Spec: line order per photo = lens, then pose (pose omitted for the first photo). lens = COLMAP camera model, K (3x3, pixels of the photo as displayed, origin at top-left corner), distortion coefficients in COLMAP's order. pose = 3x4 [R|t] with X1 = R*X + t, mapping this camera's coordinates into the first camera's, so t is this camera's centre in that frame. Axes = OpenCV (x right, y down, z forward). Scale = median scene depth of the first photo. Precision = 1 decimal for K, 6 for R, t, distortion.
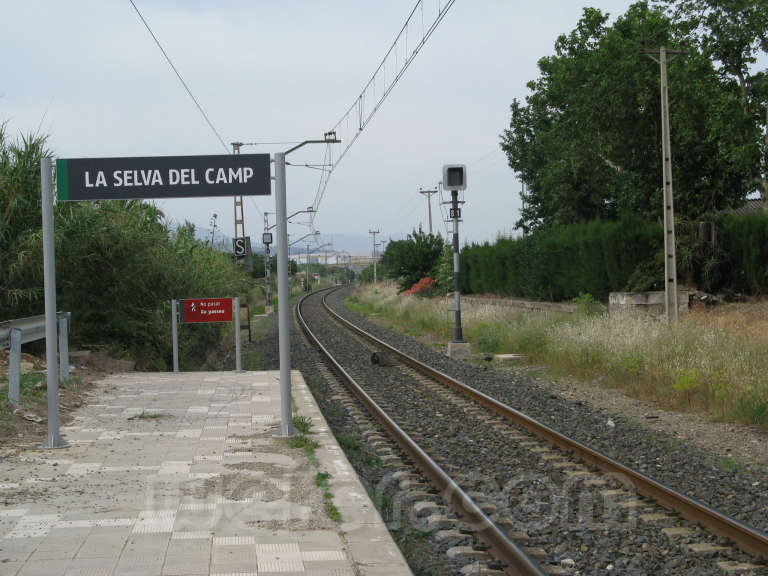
lens RADIAL K [[1346.2, 0, 384.0], [0, 1346.2, 288.0], [0, 0, 1]] dist [0.030624, 0.024734]
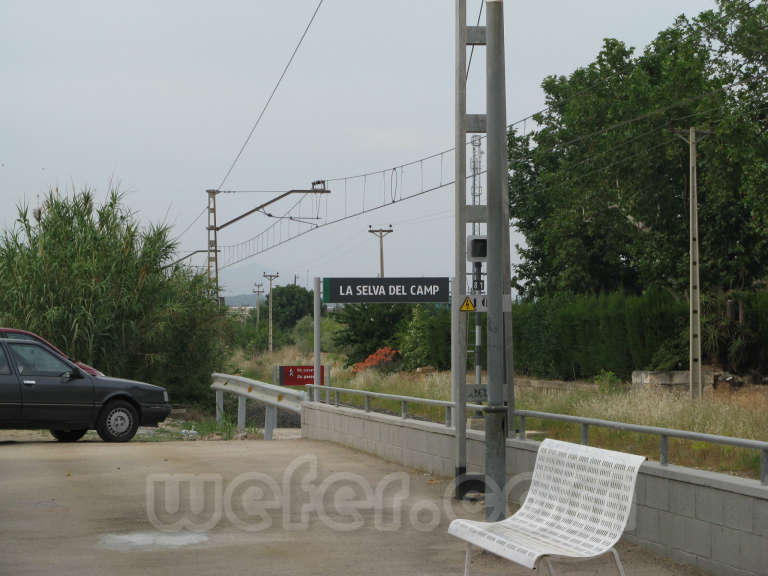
lens RADIAL K [[2300.5, 0, 384.0], [0, 2300.5, 288.0], [0, 0, 1]] dist [0.066553, 1.540224]
pose [[0.997207, 0.028440, 0.069064, -0.119079], [-0.026240, 0.999126, -0.032552, 0.002317], [-0.069930, 0.030649, 0.997081, -0.598976]]
